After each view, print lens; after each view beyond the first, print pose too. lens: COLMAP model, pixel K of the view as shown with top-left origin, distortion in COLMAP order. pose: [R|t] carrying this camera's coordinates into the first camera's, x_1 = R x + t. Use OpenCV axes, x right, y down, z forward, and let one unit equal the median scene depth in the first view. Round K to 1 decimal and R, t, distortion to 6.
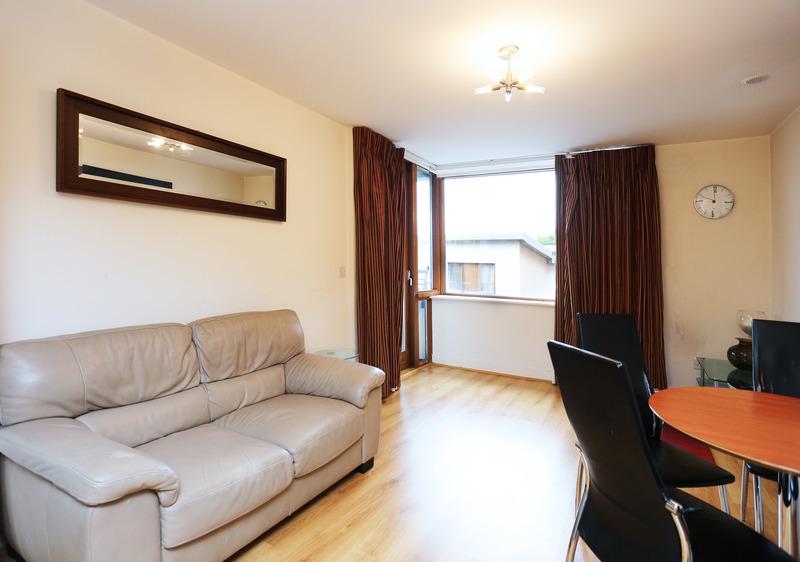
lens RADIAL K [[403.1, 0, 399.7], [0, 403.1, 266.0], [0, 0, 1]] dist [-0.095076, 0.039720]
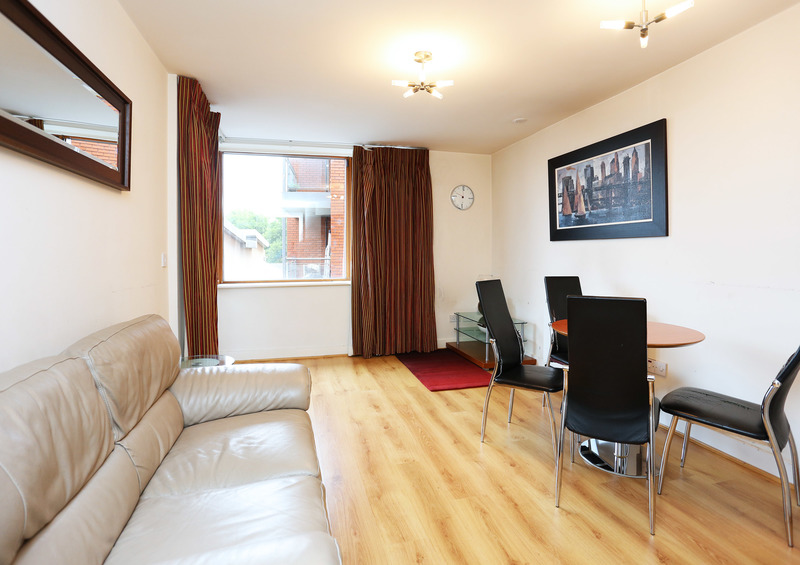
lens RADIAL K [[409.7, 0, 400.0], [0, 409.7, 250.0], [0, 0, 1]] dist [-0.071427, 0.000266]
pose [[0.696786, -0.025967, 0.716809, -0.369018], [0.026212, 0.999599, 0.010731, -0.001552], [-0.716800, 0.011312, 0.697187, 0.143936]]
